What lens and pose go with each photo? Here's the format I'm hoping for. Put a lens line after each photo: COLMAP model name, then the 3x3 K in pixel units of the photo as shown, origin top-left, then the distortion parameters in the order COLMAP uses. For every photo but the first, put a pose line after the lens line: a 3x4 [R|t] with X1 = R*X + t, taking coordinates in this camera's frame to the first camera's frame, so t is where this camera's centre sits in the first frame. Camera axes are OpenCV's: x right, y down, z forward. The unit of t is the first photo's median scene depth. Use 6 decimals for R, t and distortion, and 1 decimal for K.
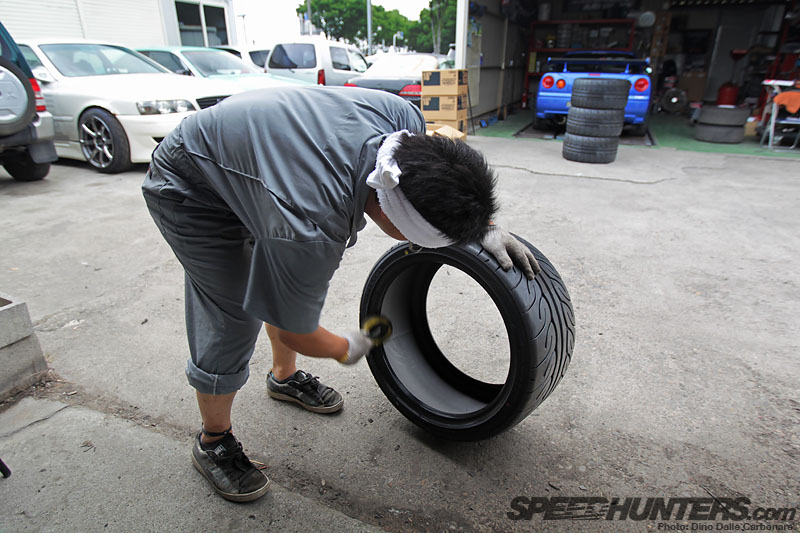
lens RADIAL K [[477.1, 0, 396.9], [0, 477.1, 262.0], [0, 0, 1]] dist [-0.026484, 0.006340]
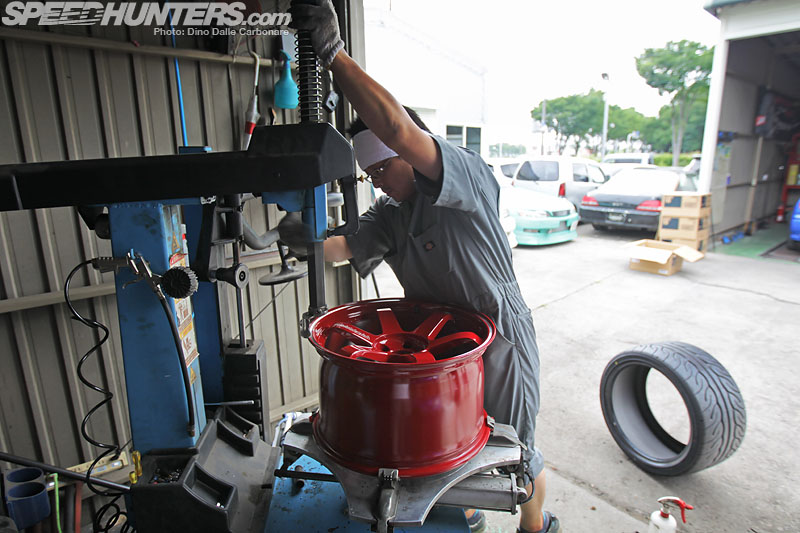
lens RADIAL K [[477.1, 0, 395.7], [0, 477.1, 262.2], [0, 0, 1]] dist [-0.026484, 0.006340]
pose [[0.902971, 0.093655, -0.419371, -0.023705], [-0.164765, 0.976826, -0.136616, 0.004477], [0.396857, 0.192458, 0.897477, -0.146146]]
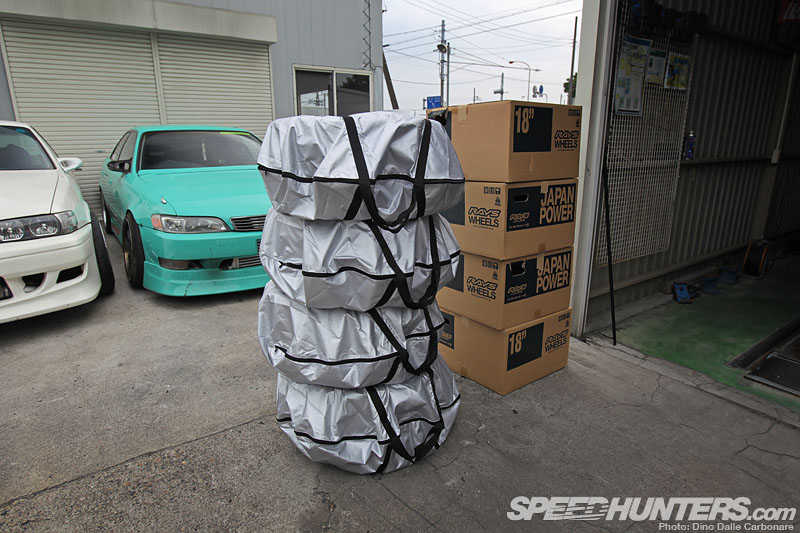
lens RADIAL K [[477.1, 0, 406.2], [0, 477.1, 264.1], [0, 0, 1]] dist [-0.026484, 0.006340]
pose [[0.862045, 0.135342, -0.488428, 0.160735], [-0.199986, 0.976326, -0.082425, -0.215307], [0.465709, 0.168733, 0.868703, 0.483286]]
